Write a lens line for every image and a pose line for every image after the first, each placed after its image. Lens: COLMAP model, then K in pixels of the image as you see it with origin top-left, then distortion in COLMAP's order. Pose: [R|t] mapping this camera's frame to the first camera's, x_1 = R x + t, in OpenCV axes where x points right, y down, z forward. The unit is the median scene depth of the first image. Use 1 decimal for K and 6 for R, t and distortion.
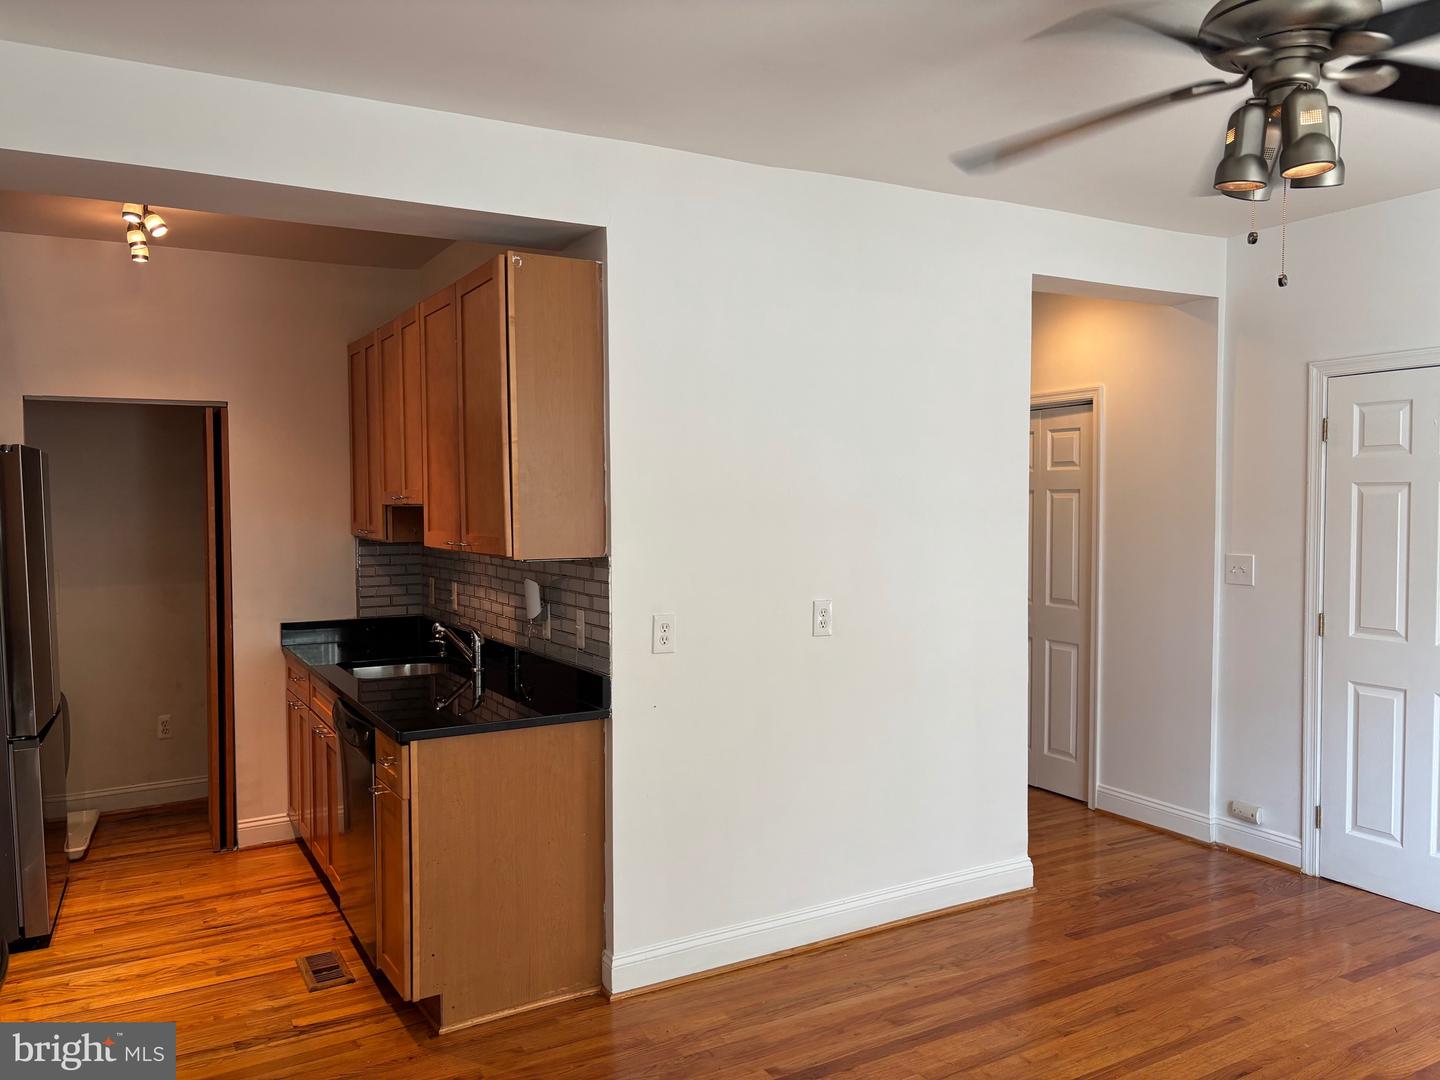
lens RADIAL K [[1089.3, 0, 720.5], [0, 1089.3, 548.6], [0, 0, 1]] dist [0.044684, -0.053198]
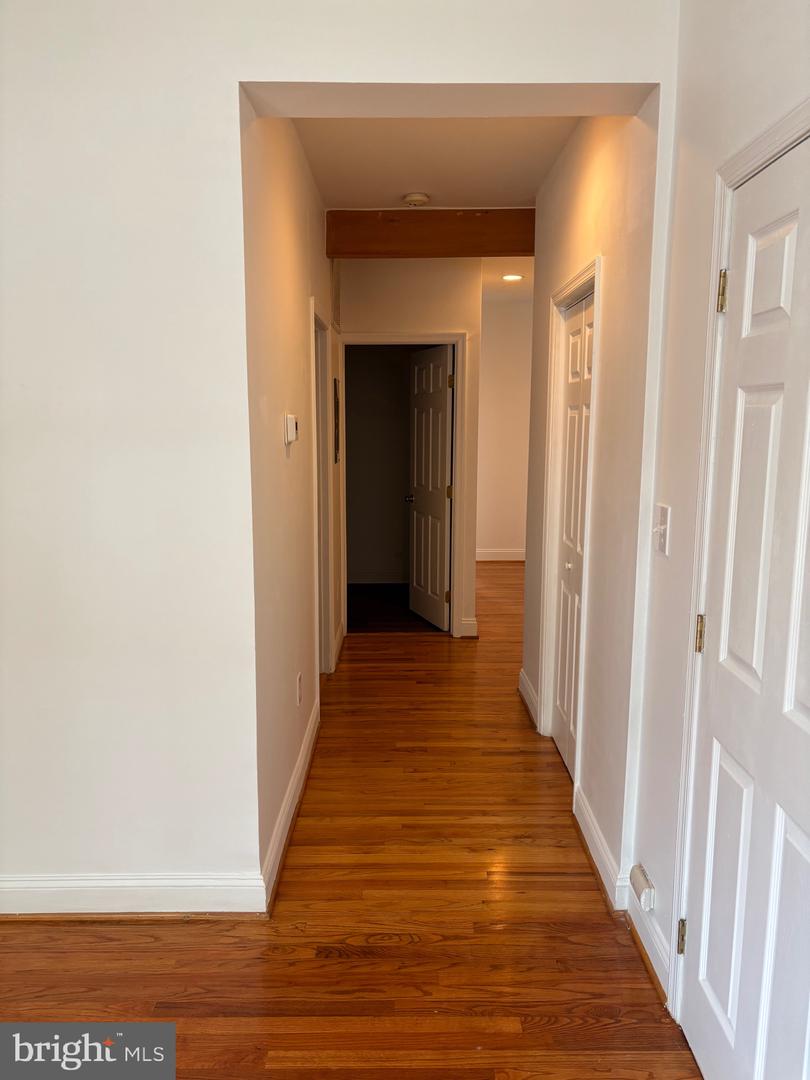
lens RADIAL K [[820.7, 0, 404.2], [0, 820.7, 542.5], [0, 0, 1]] dist [0.088459, -0.139090]
pose [[0.870675, 0.083270, -0.484759, 0.651750], [-0.027426, 0.992251, 0.121185, -0.029347], [0.491093, -0.092217, 0.866212, 0.570847]]
